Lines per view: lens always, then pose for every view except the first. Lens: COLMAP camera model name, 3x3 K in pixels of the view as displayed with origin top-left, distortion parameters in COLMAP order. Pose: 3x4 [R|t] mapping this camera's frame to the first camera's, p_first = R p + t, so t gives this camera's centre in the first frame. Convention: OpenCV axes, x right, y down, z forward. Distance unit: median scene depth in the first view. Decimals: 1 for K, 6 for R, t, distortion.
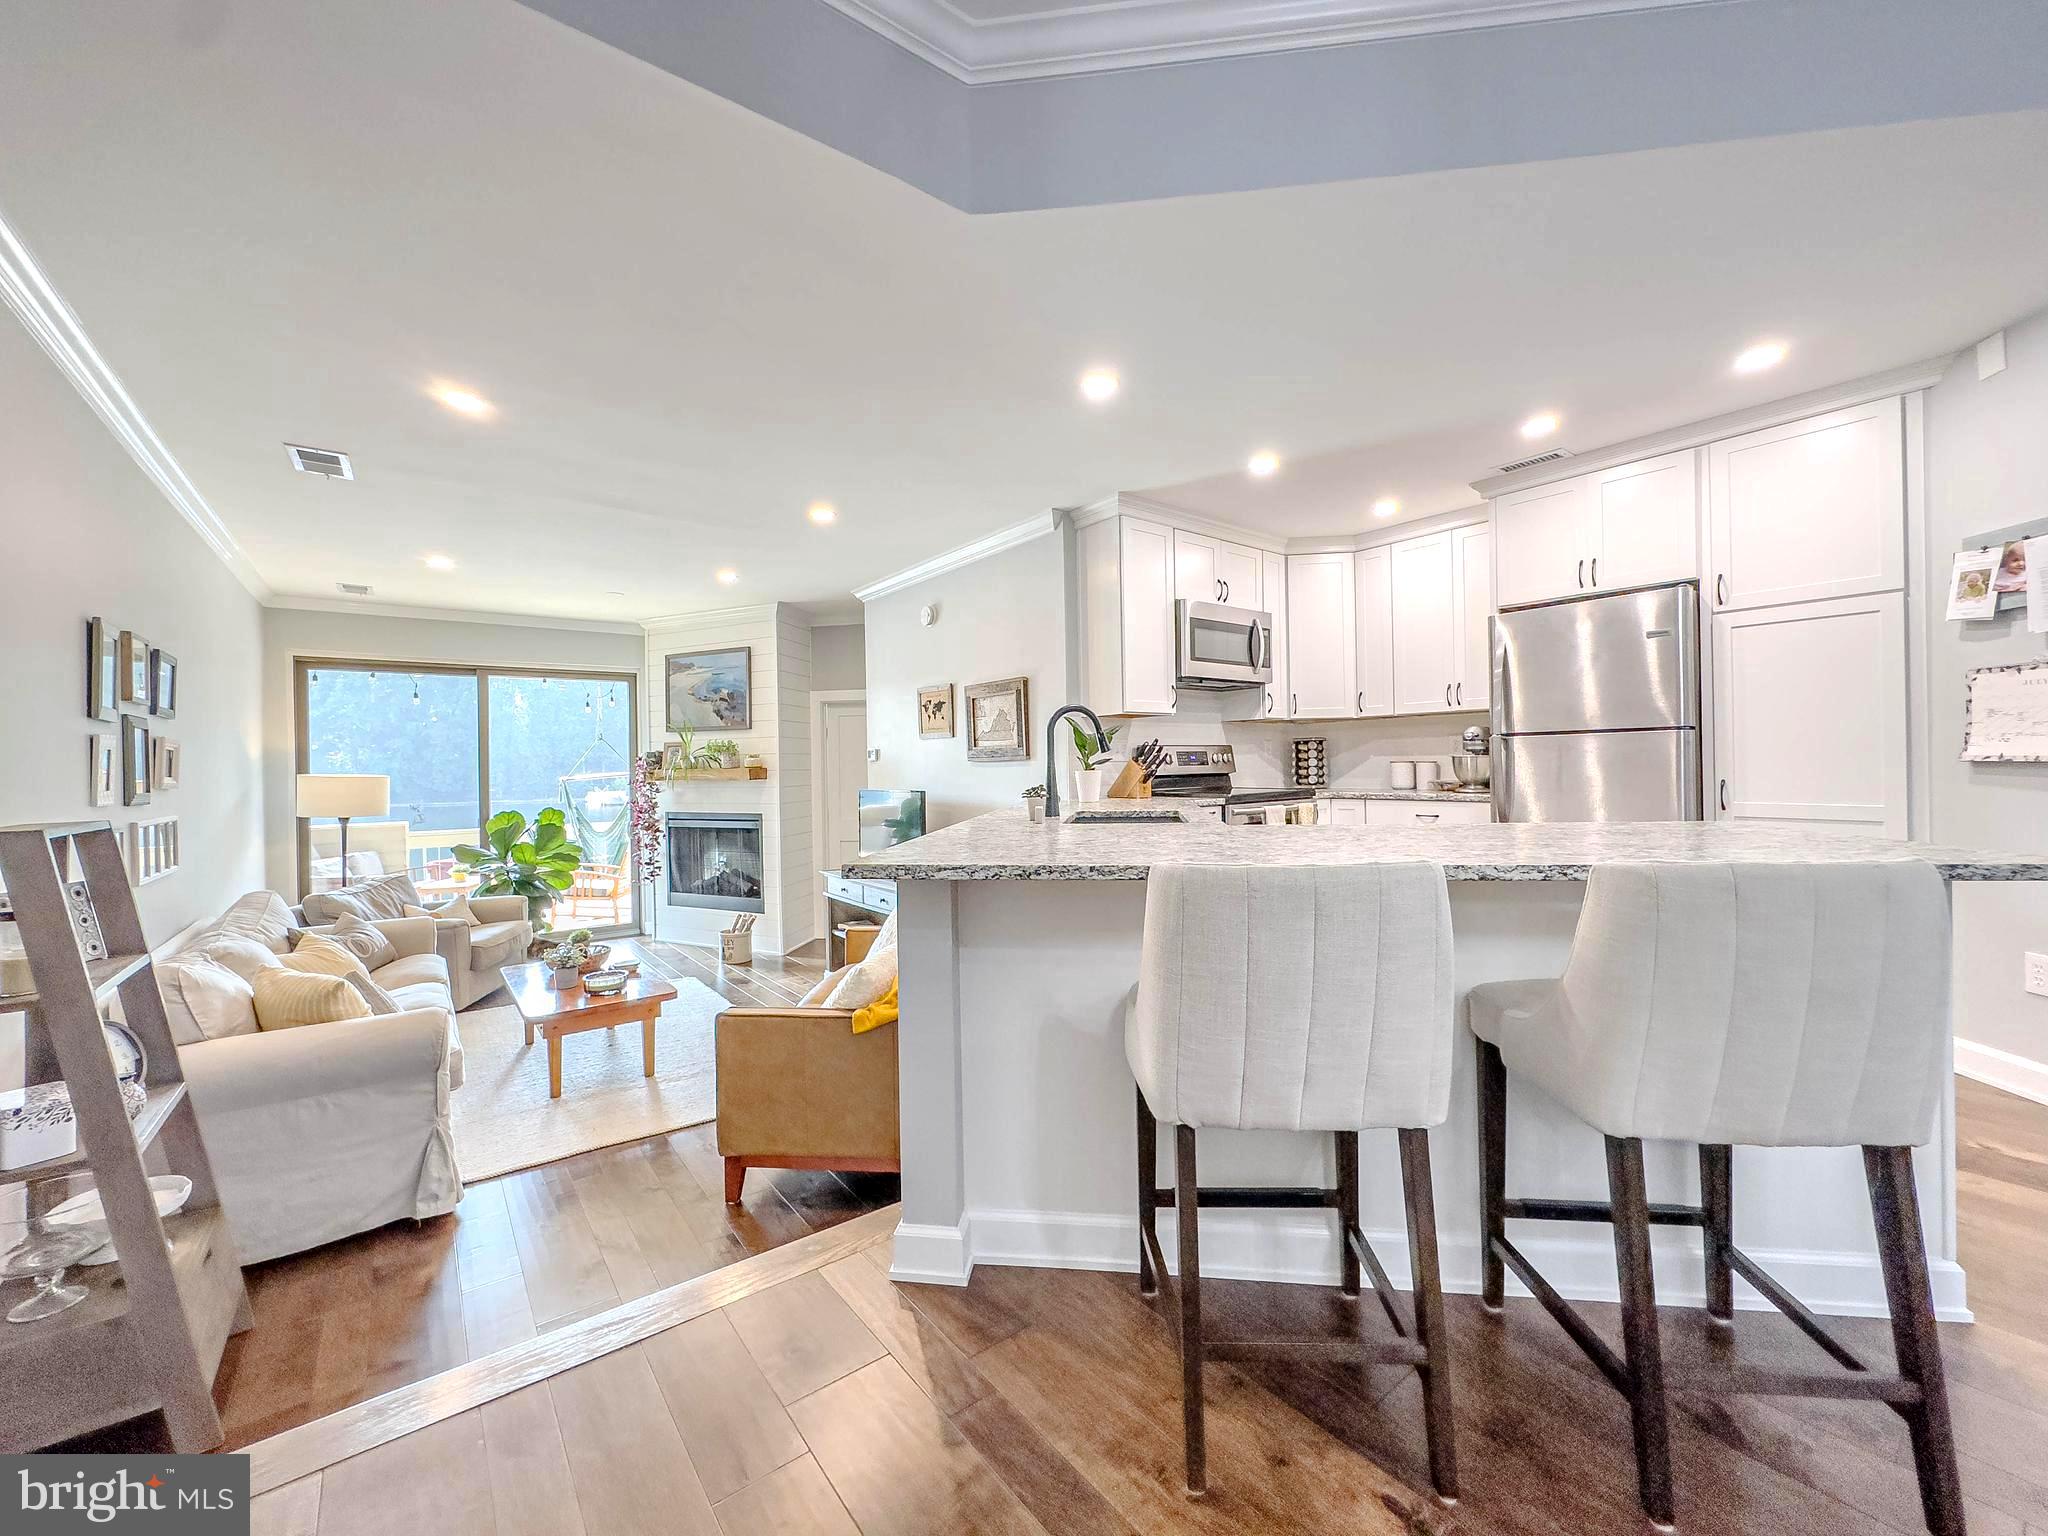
lens RADIAL K [[864.6, 0, 1024.0], [0, 864.6, 768.0], [0, 0, 1]] dist [-0.003728, 0.000666]
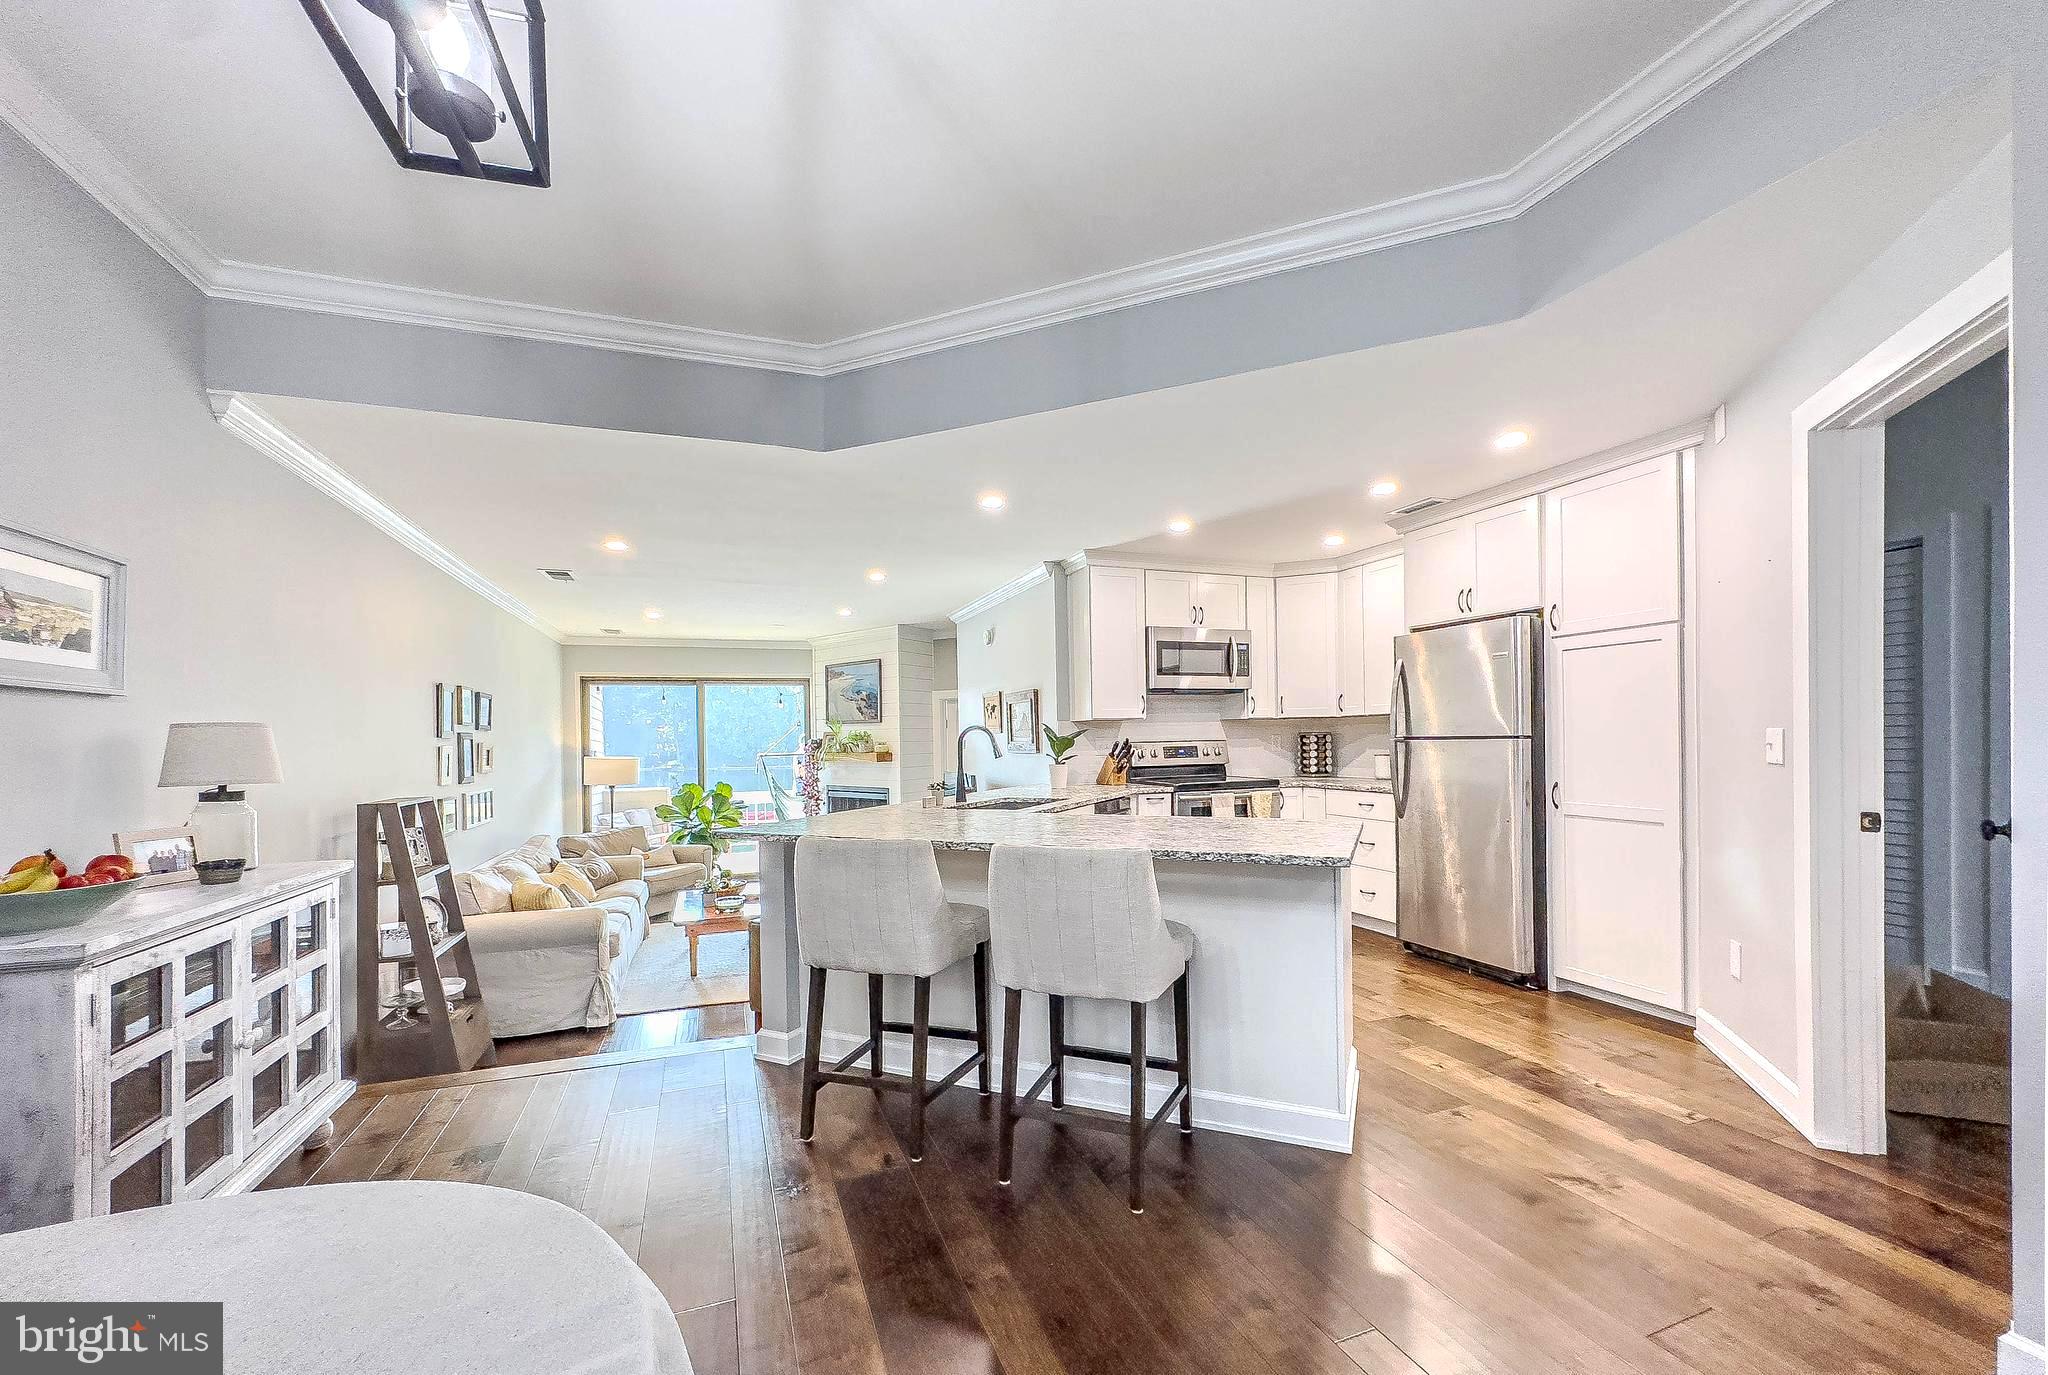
lens RADIAL K [[822.9, 0, 1015.8], [0, 822.9, 747.4], [0, 0, 1]] dist [-0.001487, -0.000178]
pose [[0.963299, 0.006171, -0.268359, 0.331505], [-0.003370, 0.999935, 0.010898, -0.034657], [0.268409, -0.009594, 0.963257, -0.207412]]
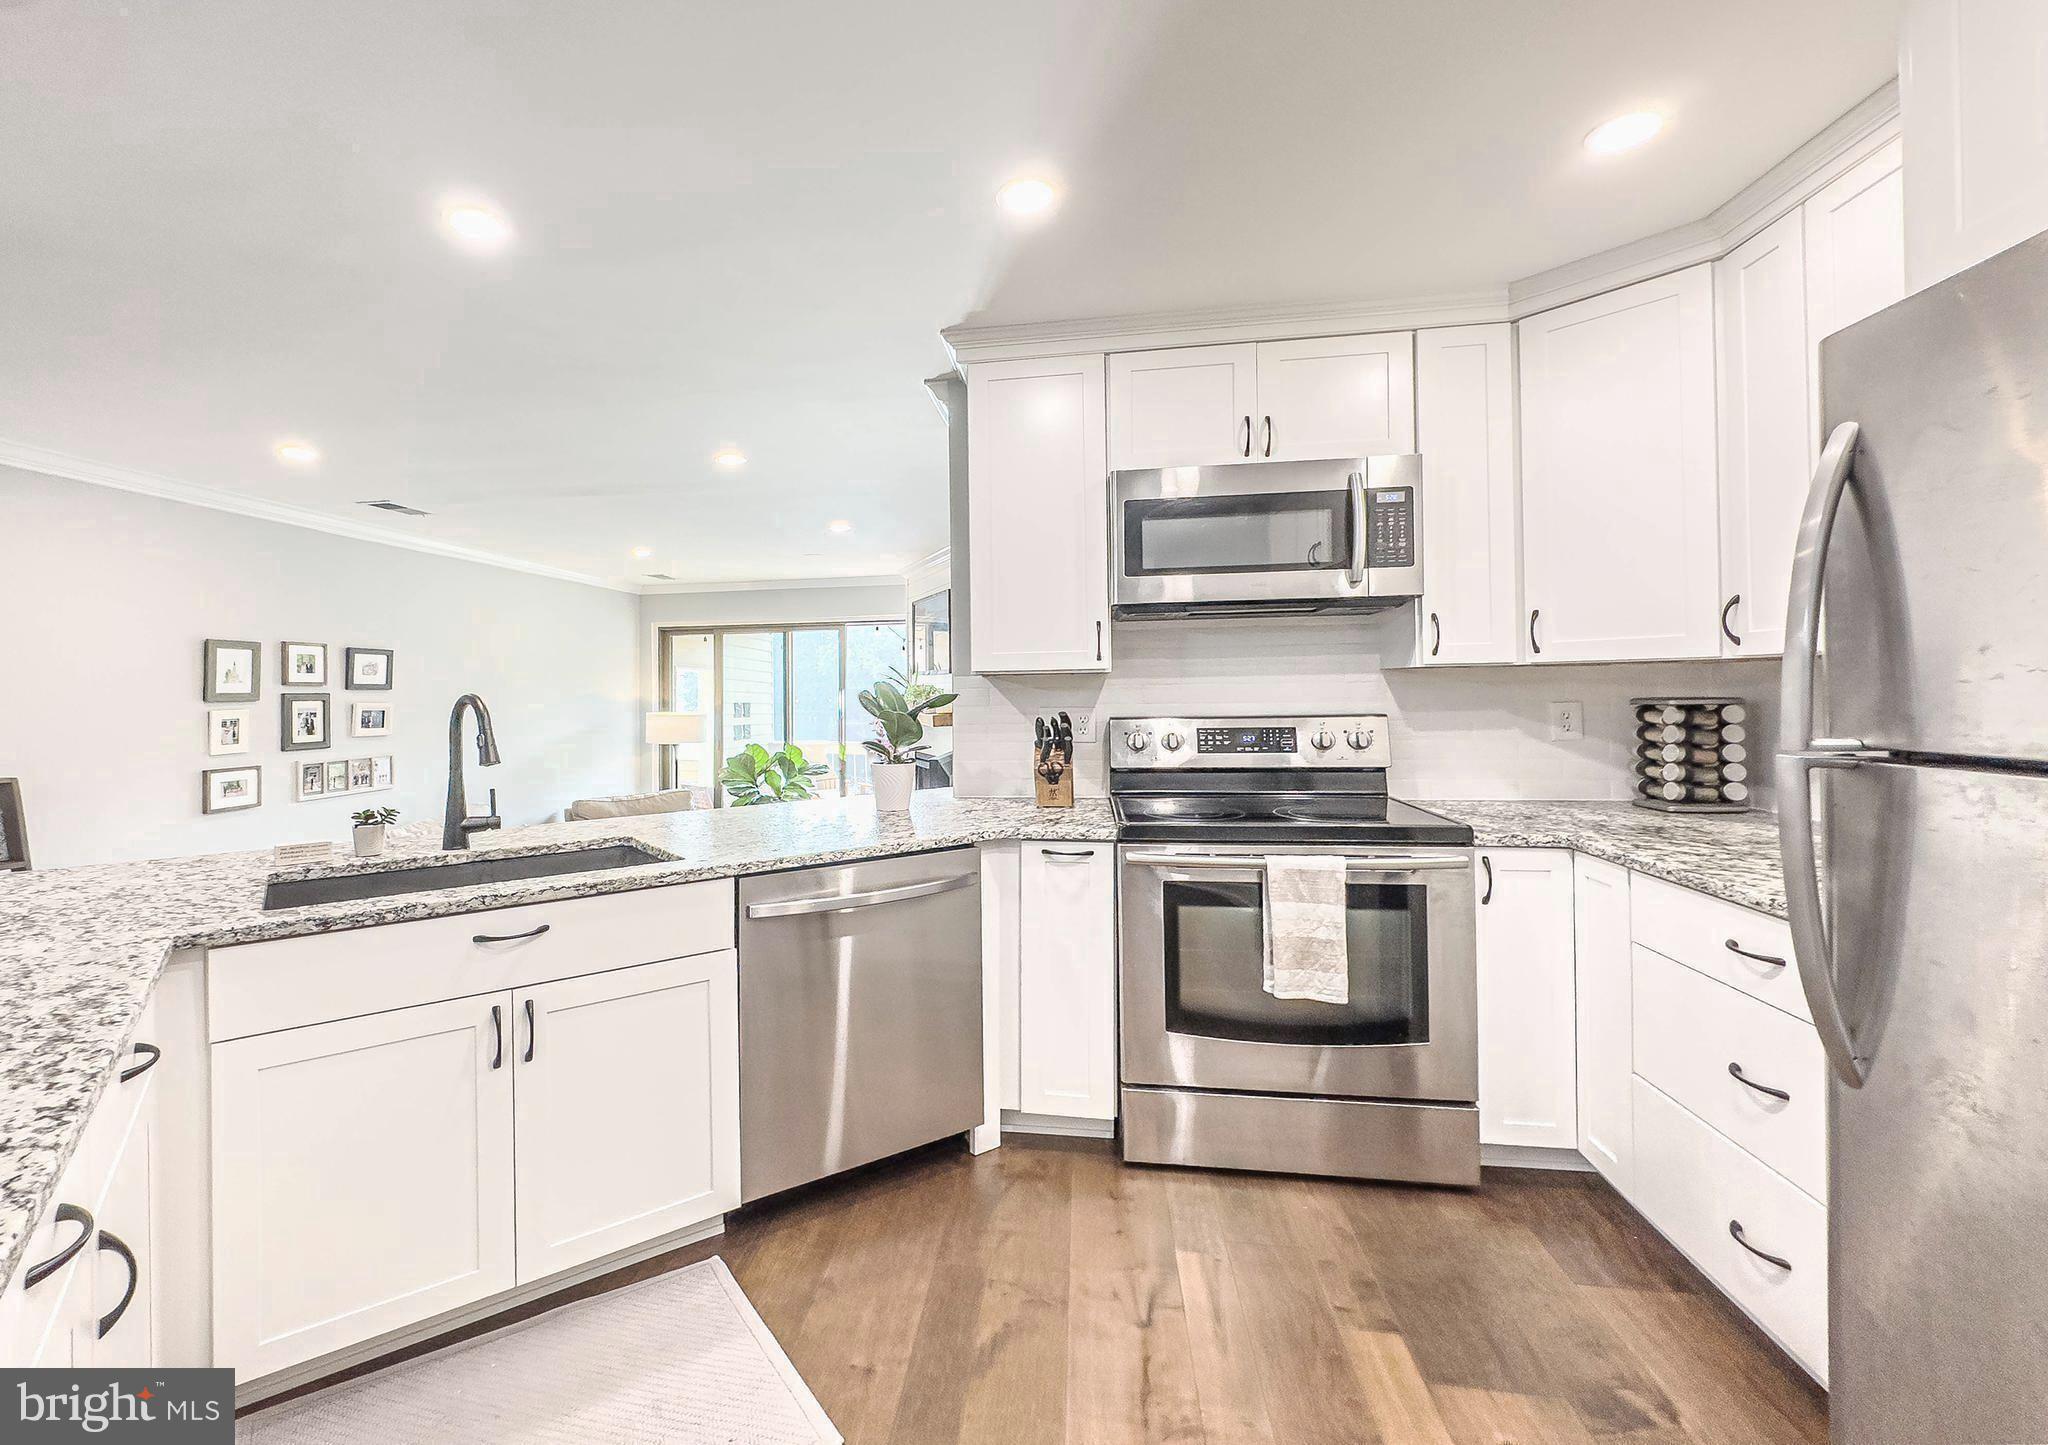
lens RADIAL K [[820.9, 0, 890.3], [0, 820.9, 684.9], [0, 0, 1]] dist [0.009326, -0.000027]
pose [[0.654069, 0.004752, -0.756420, 0.528596], [-0.003191, 0.999989, 0.003522, -0.056670], [0.756428, 0.000110, 0.654077, 0.552483]]
